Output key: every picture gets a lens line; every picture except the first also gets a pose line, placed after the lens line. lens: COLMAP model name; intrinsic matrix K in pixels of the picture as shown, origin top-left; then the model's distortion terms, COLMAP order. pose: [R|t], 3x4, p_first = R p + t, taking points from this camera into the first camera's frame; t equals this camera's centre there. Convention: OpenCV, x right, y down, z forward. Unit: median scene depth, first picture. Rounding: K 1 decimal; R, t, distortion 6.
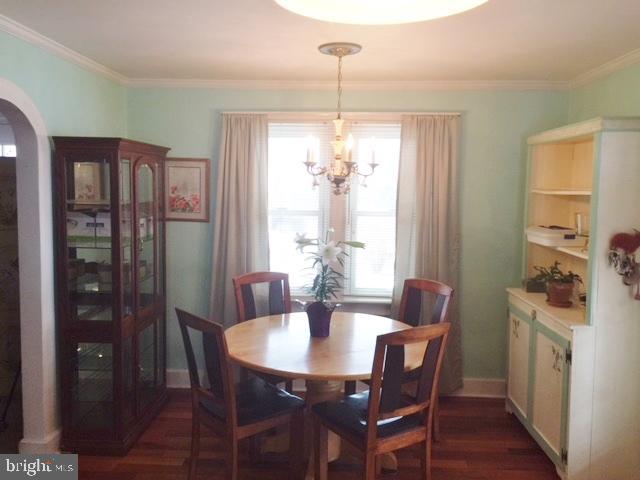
lens RADIAL K [[540.4, 0, 320.0], [0, 540.4, 240.0], [0, 0, 1]] dist [0.005004, 0.003869]
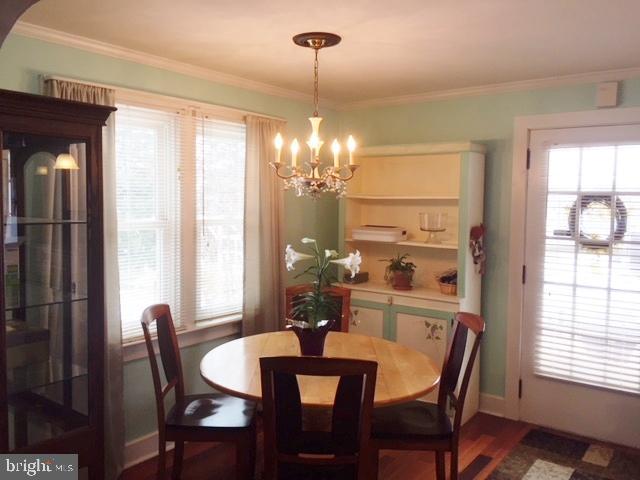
lens RADIAL K [[540.4, 0, 320.0], [0, 540.4, 240.0], [0, 0, 1]] dist [0.005004, 0.003869]
pose [[0.570926, -0.066166, 0.818331, -0.551406], [0.079206, 0.996537, 0.025315, -0.030148], [-0.817172, 0.050364, 0.574190, 0.370900]]
